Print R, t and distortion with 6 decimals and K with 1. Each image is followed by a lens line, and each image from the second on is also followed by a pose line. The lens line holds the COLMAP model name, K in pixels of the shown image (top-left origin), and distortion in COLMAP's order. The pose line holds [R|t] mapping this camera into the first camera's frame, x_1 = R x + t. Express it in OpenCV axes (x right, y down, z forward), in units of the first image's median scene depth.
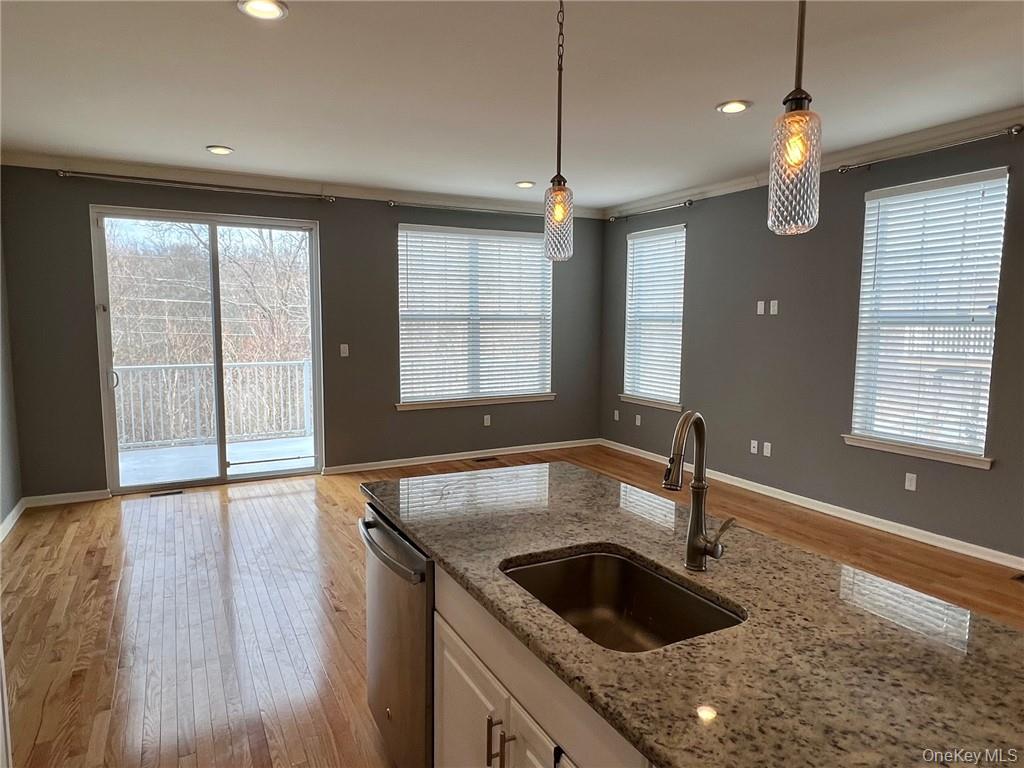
lens RADIAL K [[637.0, 0, 506.1], [0, 637.0, 378.6], [0, 0, 1]] dist [-0.002097, 0.001795]
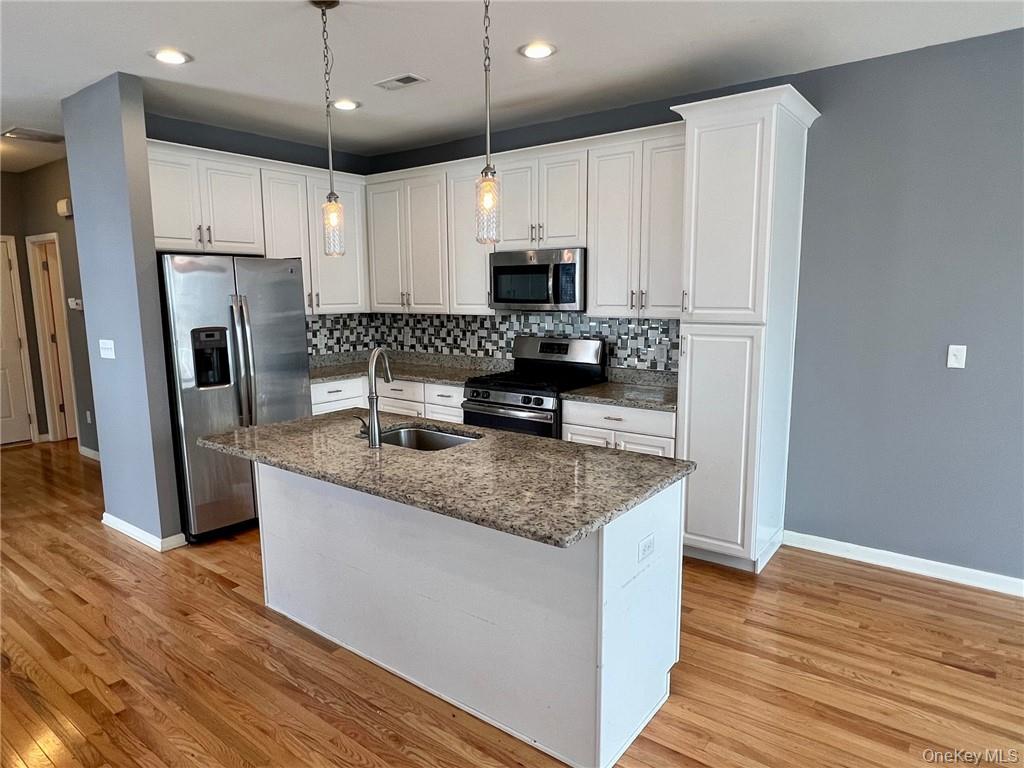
lens RADIAL K [[637.0, 0, 507.4], [0, 637.0, 389.6], [0, 0, 1]] dist [-0.002097, 0.001795]
pose [[-0.907178, 0.068050, -0.415208, 0.196623], [-0.036529, 0.970370, 0.238848, -0.076409], [0.419159, 0.231845, -0.877812, 0.759787]]
